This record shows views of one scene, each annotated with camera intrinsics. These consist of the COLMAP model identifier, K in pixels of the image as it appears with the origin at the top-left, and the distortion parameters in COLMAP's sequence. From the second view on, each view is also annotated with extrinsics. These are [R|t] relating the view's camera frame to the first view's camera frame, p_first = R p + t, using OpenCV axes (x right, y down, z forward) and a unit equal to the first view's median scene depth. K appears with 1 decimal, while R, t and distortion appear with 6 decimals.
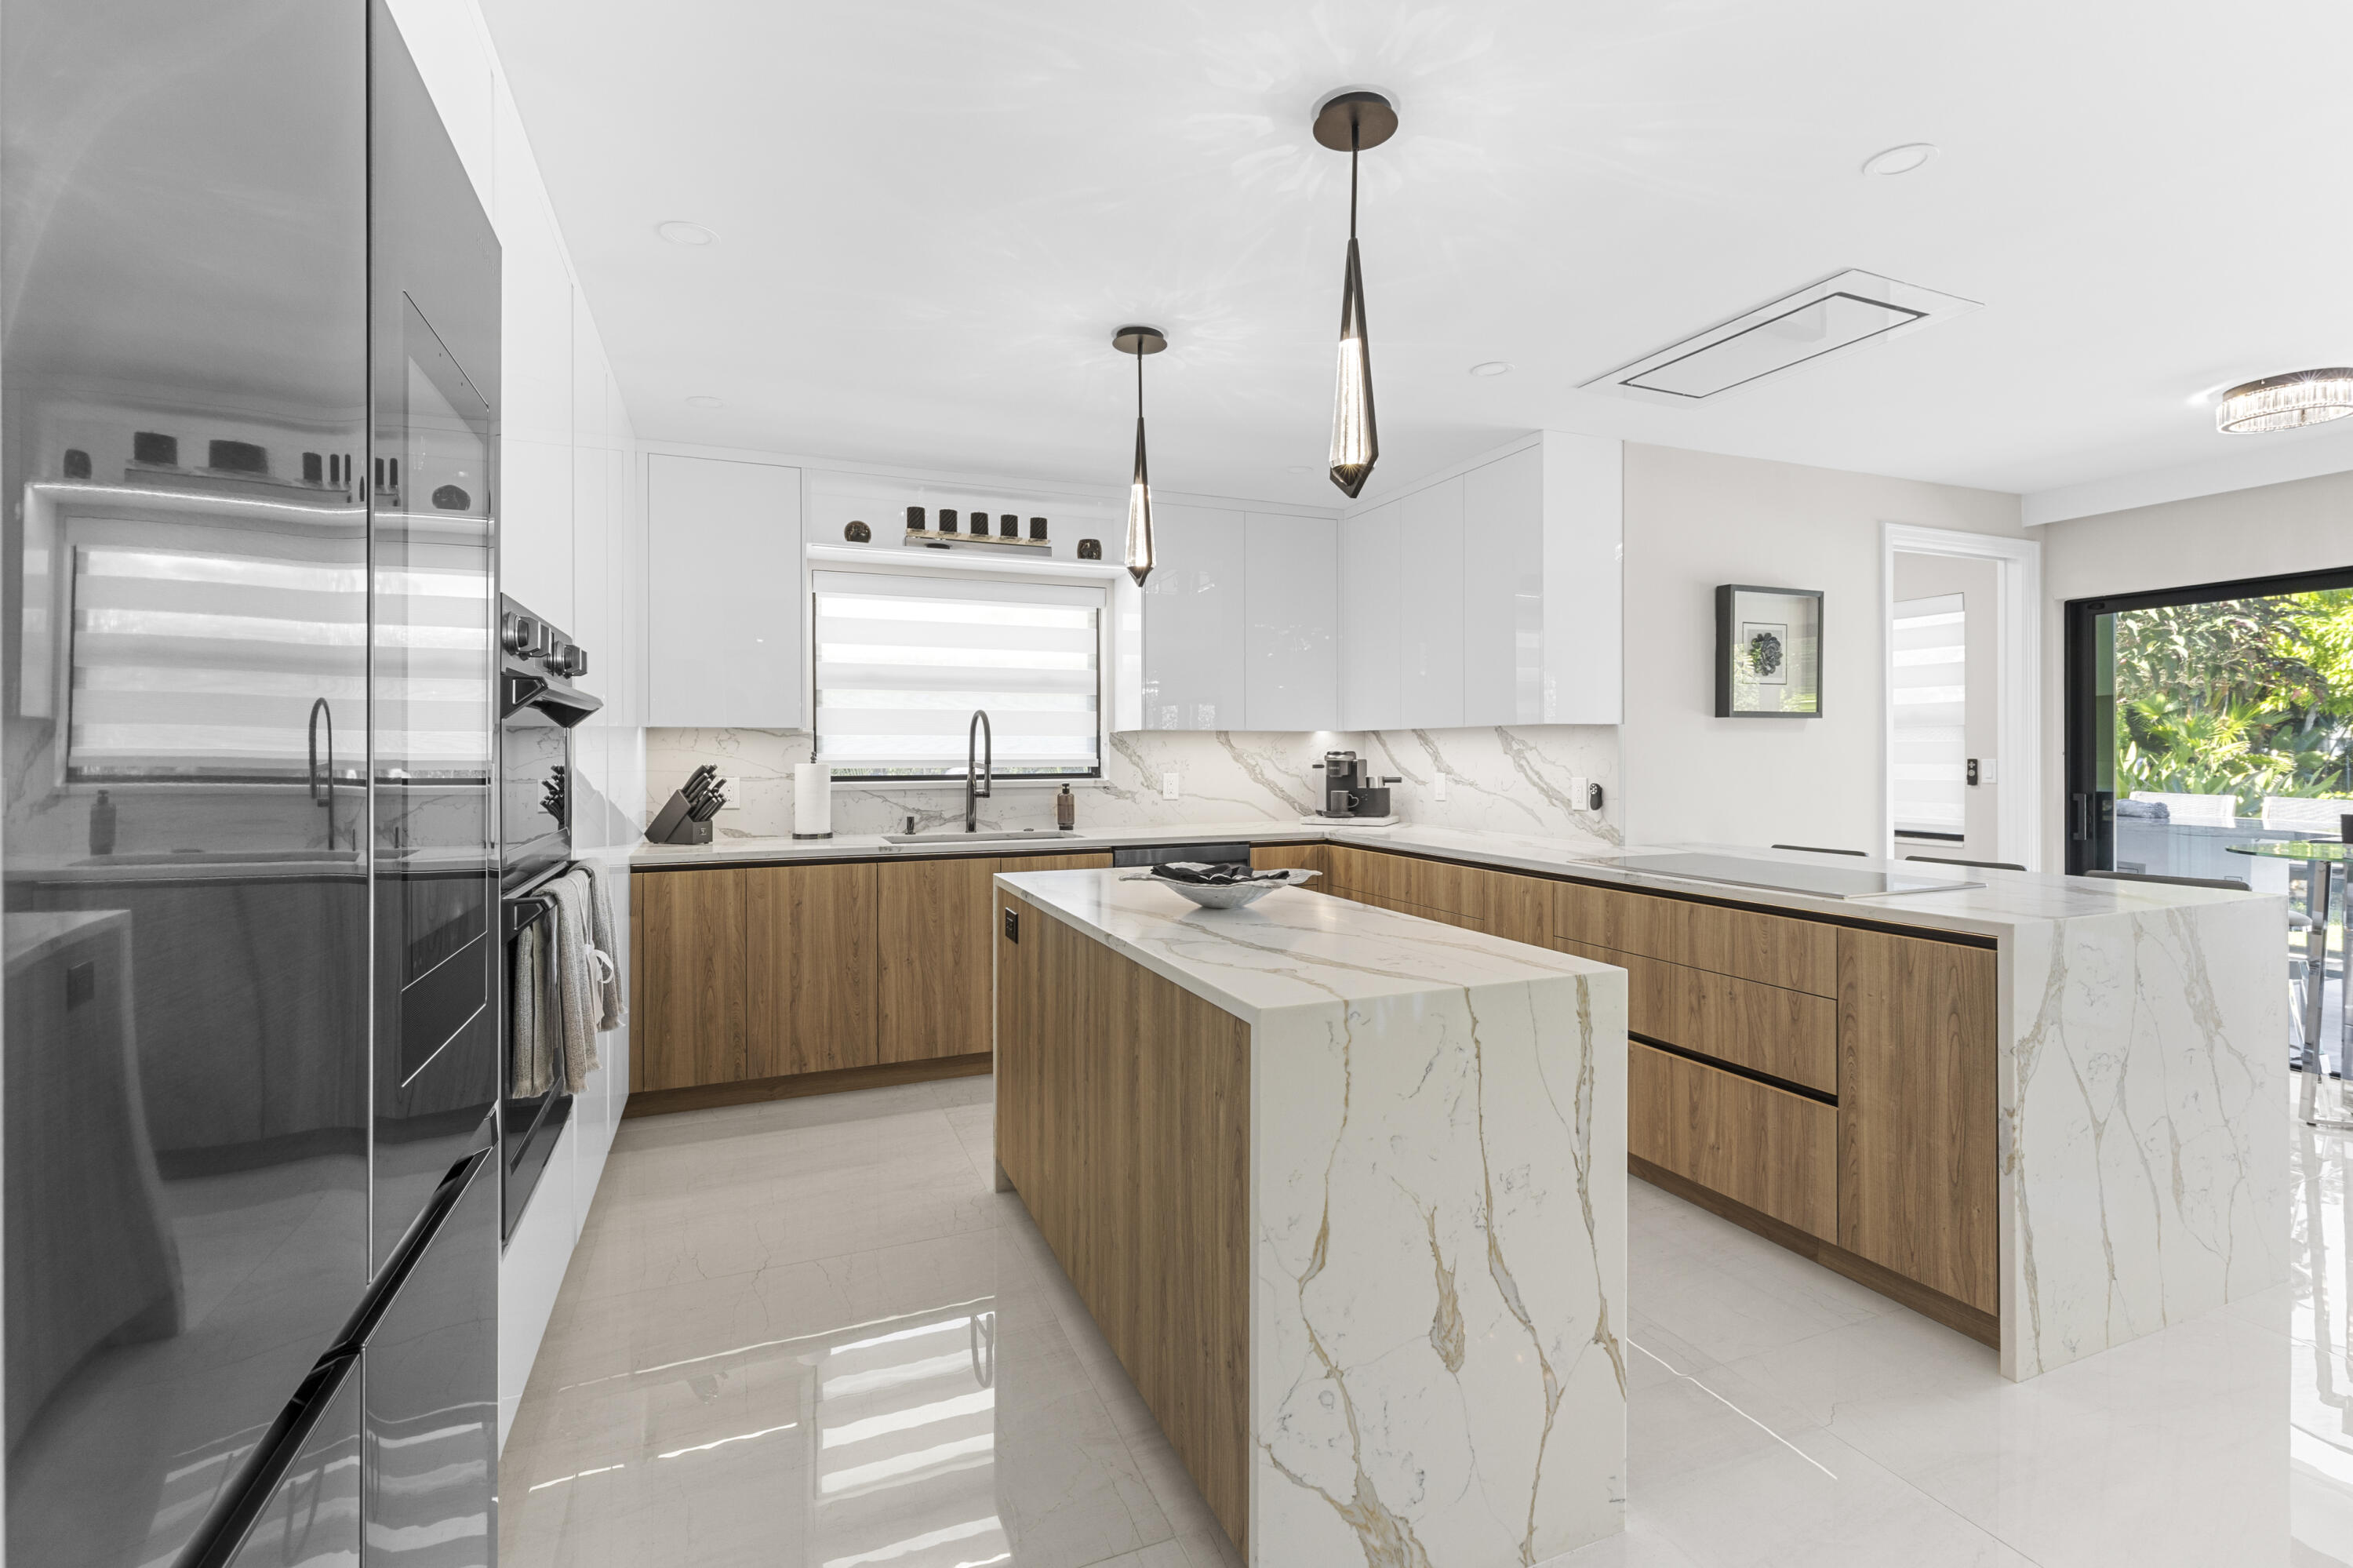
lens RADIAL K [[1066.5, 0, 1190.1], [0, 1066.5, 765.5], [0, 0, 1]] dist [0.000583, 0.000066]
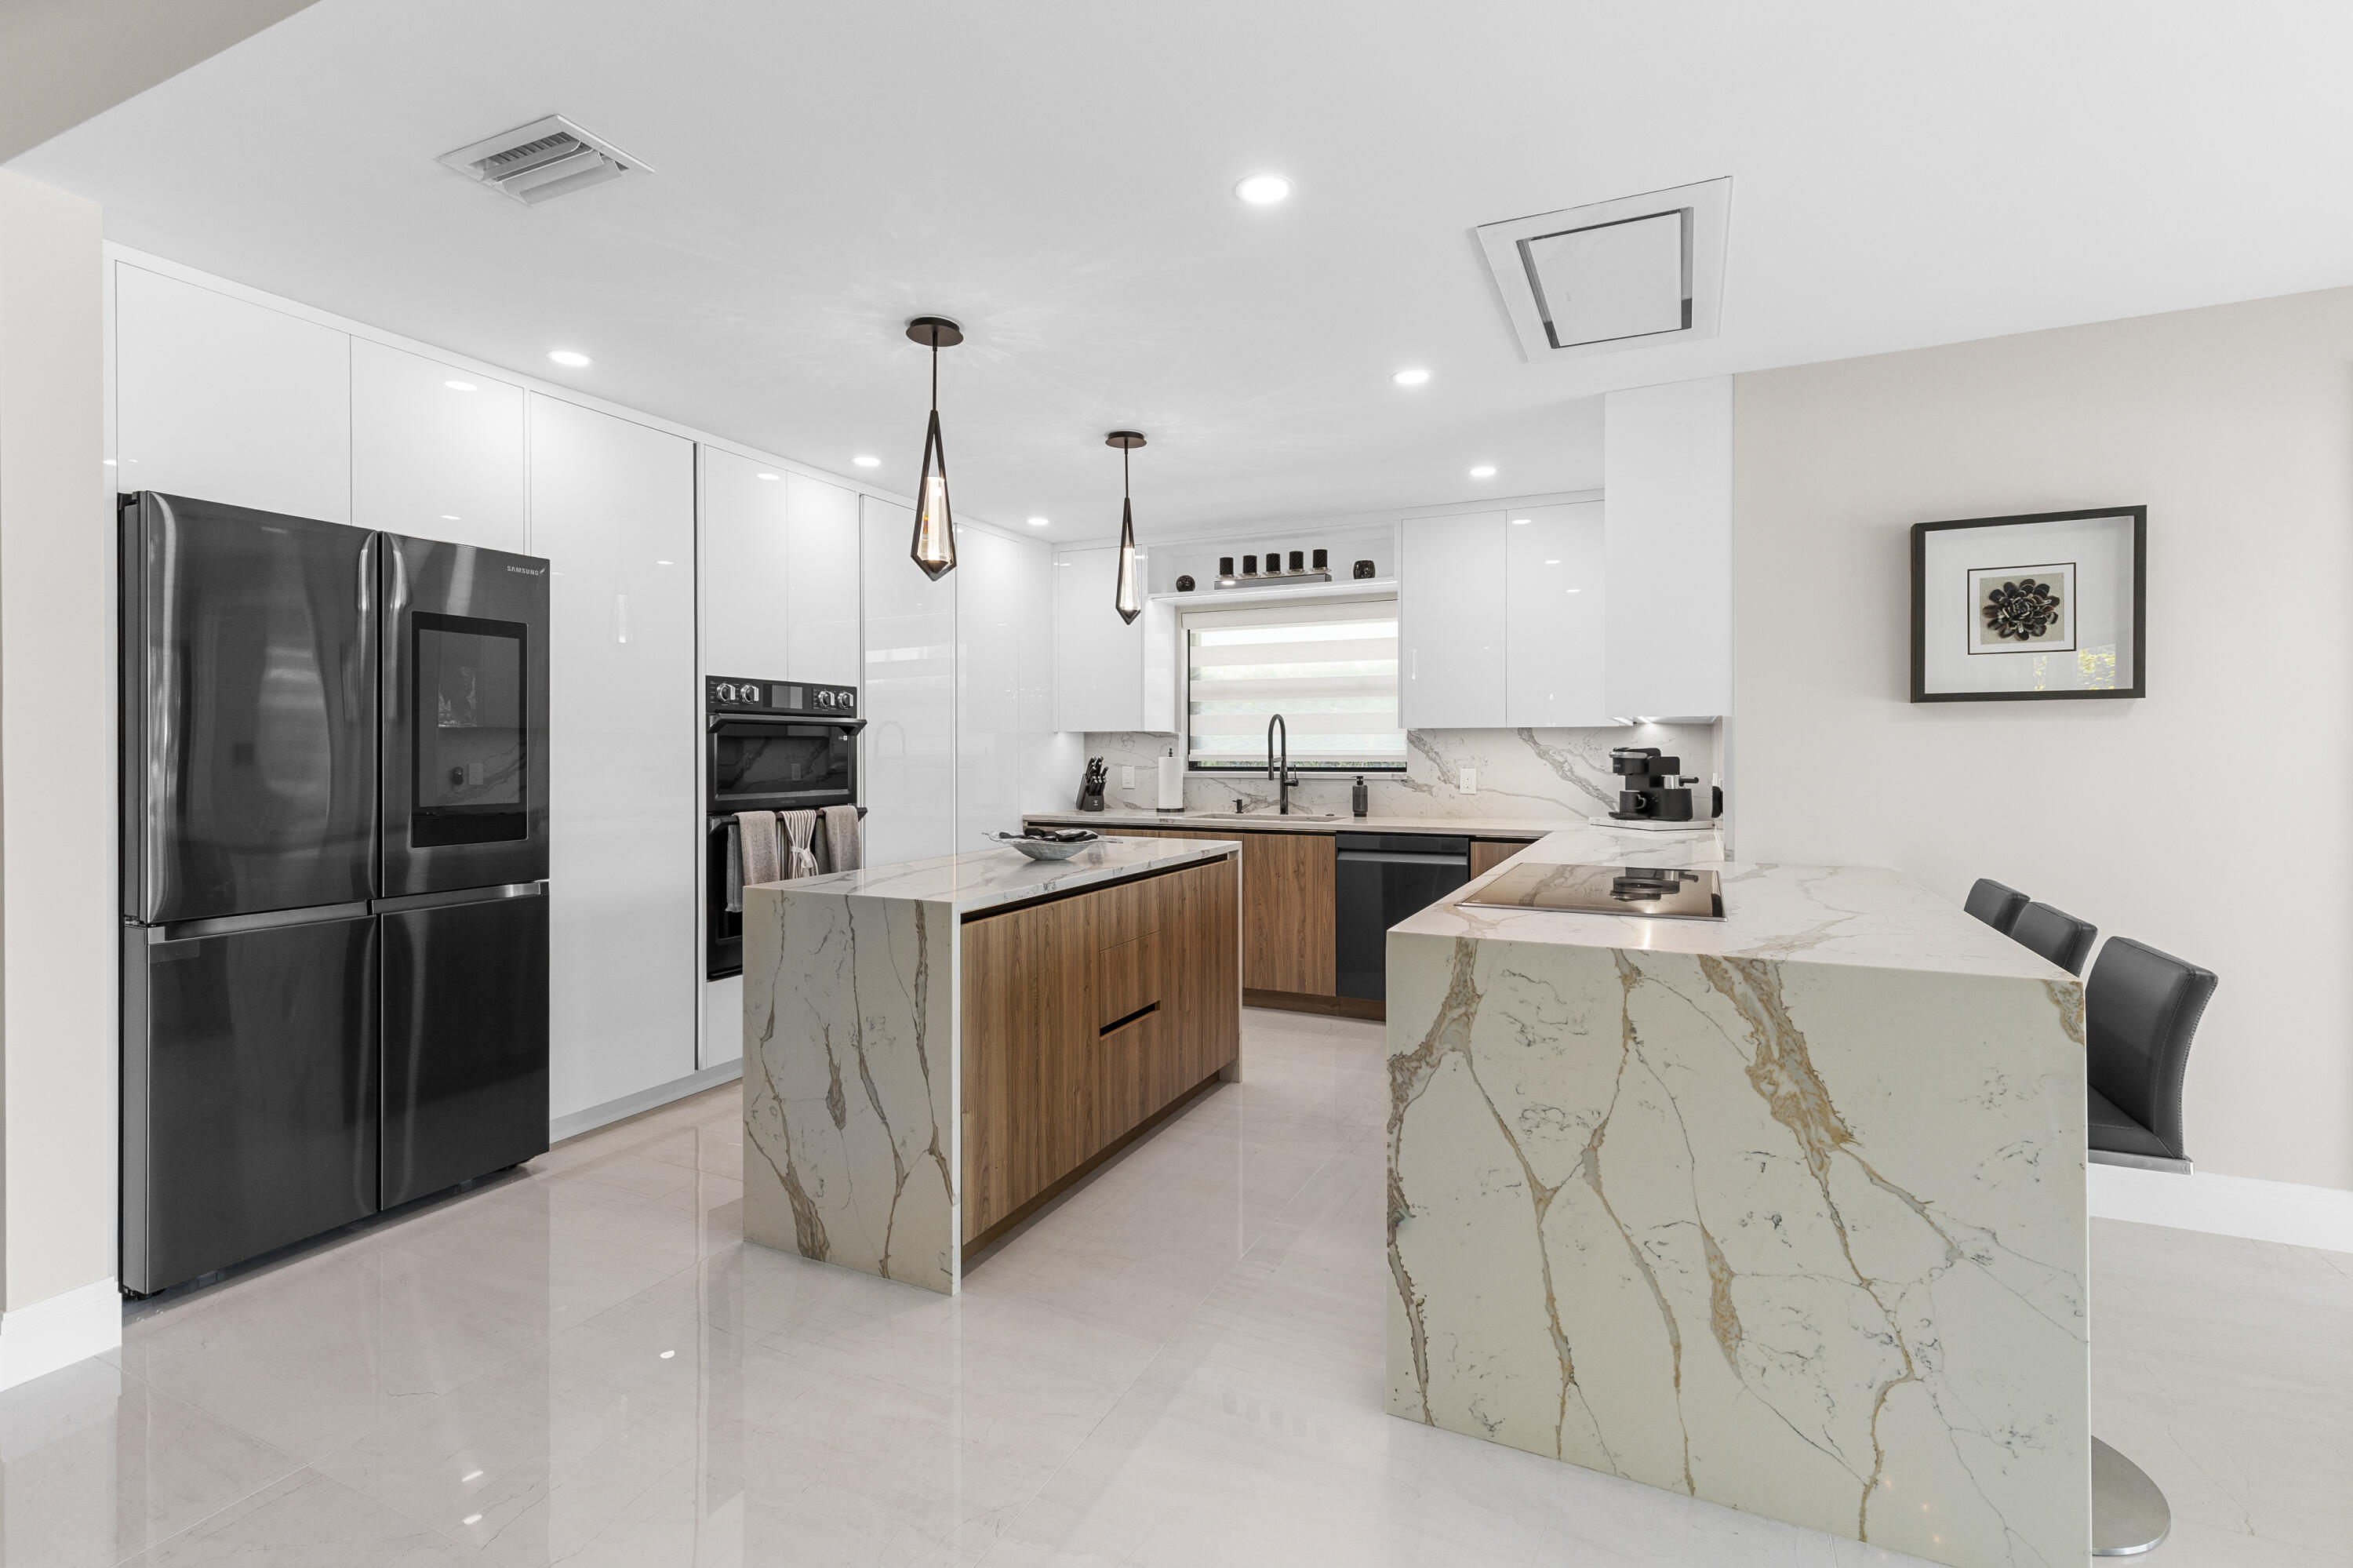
lens RADIAL K [[1066.5, 0, 1188.3], [0, 1066.5, 763.6], [0, 0, 1]] dist [0.000583, 0.000066]
pose [[0.662916, 0.011131, -0.748611, 0.675206], [-0.009402, 0.999934, 0.006542, -0.002473], [0.748635, 0.002702, 0.662977, 0.117026]]
